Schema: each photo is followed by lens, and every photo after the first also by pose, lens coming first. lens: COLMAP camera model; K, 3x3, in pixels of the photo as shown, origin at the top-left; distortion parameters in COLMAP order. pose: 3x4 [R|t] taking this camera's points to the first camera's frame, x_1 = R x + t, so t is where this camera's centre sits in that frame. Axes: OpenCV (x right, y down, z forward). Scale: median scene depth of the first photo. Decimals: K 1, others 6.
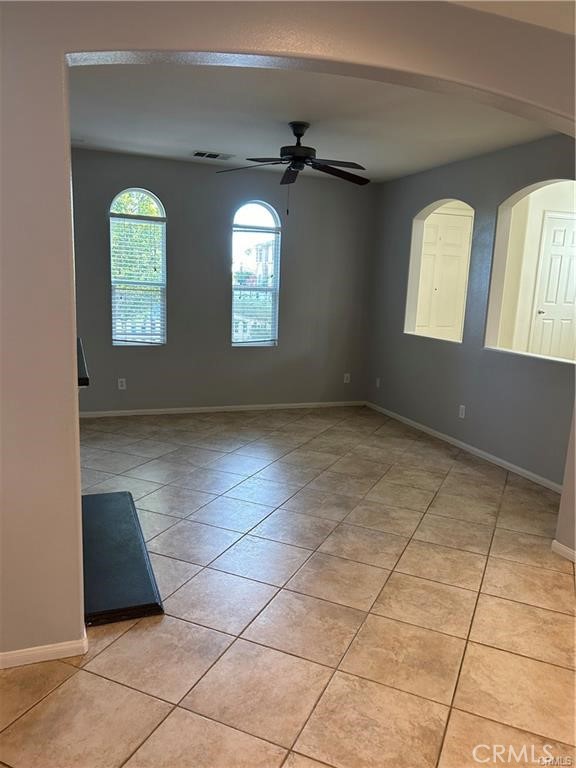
lens RADIAL K [[576.1, 0, 288.9], [0, 576.1, 382.6], [0, 0, 1]] dist [0.008021, -0.016395]
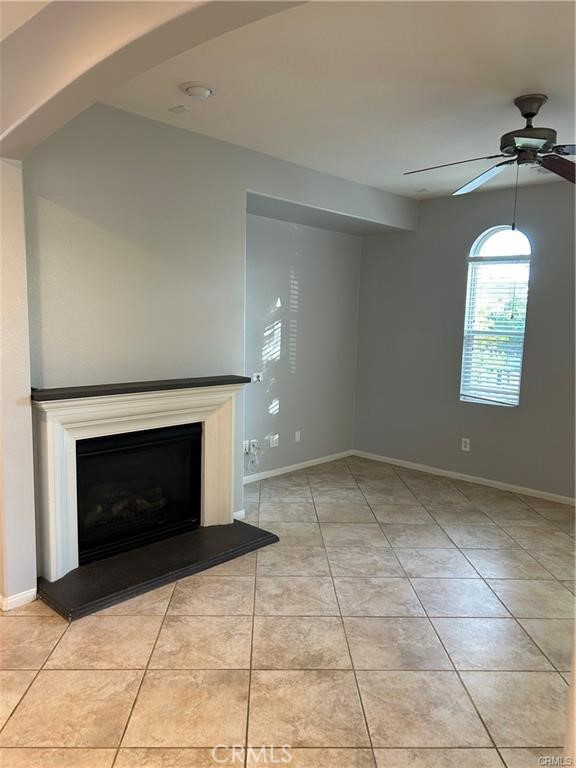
lens RADIAL K [[576.1, 0, 288.7], [0, 576.1, 387.1], [0, 0, 1]] dist [0.008021, -0.016395]
pose [[0.447239, 0.084408, -0.890423, 0.436914], [-0.168737, 0.985623, 0.008679, -0.054901], [0.878354, 0.146366, 0.455051, 0.394689]]
